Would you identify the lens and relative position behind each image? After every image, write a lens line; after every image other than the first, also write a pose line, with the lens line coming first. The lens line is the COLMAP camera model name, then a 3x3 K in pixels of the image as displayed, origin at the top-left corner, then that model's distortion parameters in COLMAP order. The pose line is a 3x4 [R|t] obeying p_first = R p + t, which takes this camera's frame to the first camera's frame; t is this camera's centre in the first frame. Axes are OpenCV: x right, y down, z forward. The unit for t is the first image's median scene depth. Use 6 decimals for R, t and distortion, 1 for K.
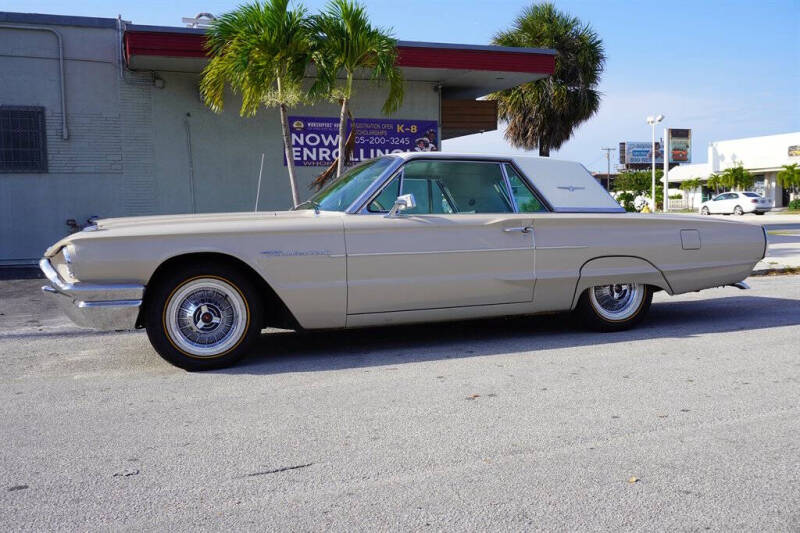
lens RADIAL K [[642.6, 0, 376.0], [0, 642.6, 270.5], [0, 0, 1]] dist [-0.009372, -0.002762]
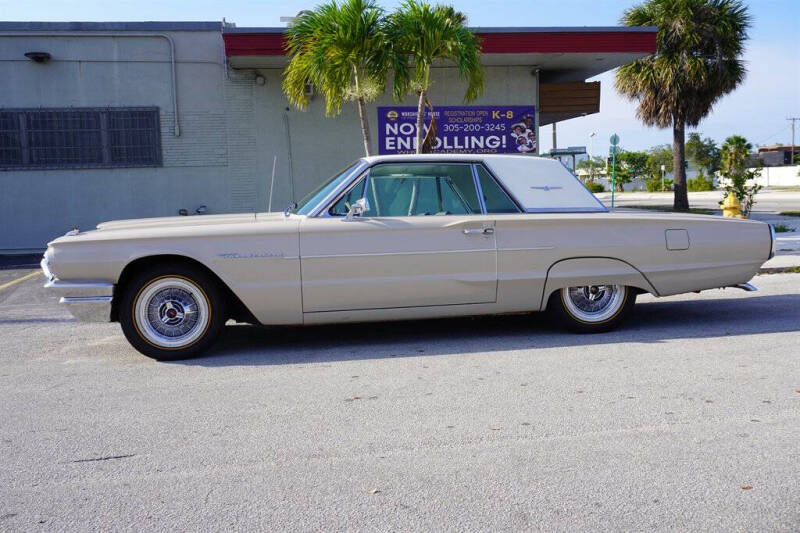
lens RADIAL K [[636.5, 0, 400.0], [0, 636.5, 266.5], [0, 0, 1]] dist [-0.009469, 0.007597]
pose [[0.983476, 0.010044, -0.180758, 0.257534], [-0.005912, 0.999709, 0.023385, -0.028205], [0.180940, -0.021930, 0.983250, -0.006930]]
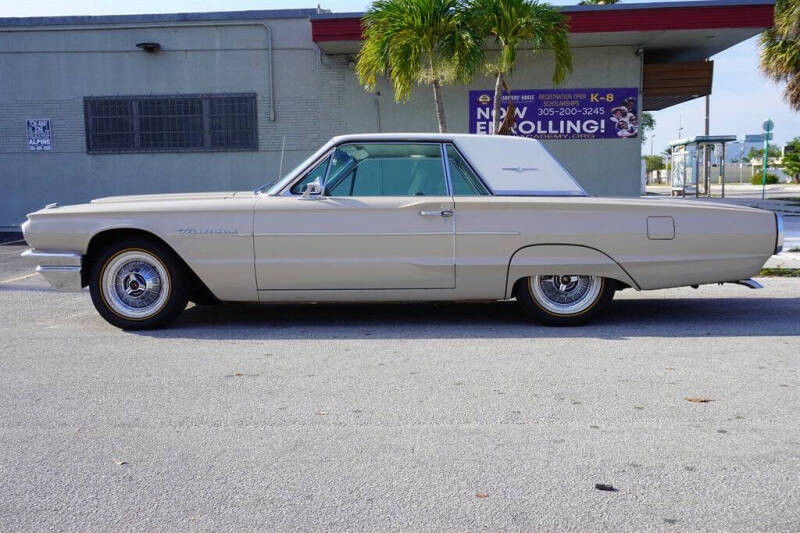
lens RADIAL K [[640.7, 0, 421.8], [0, 640.7, 261.5], [0, 0, 1]] dist [-0.005650, 0.003170]
pose [[0.936299, 0.046230, -0.348148, 0.494813], [-0.035351, 0.998670, 0.037540, -0.024249], [0.349421, -0.022842, 0.936687, 0.080017]]
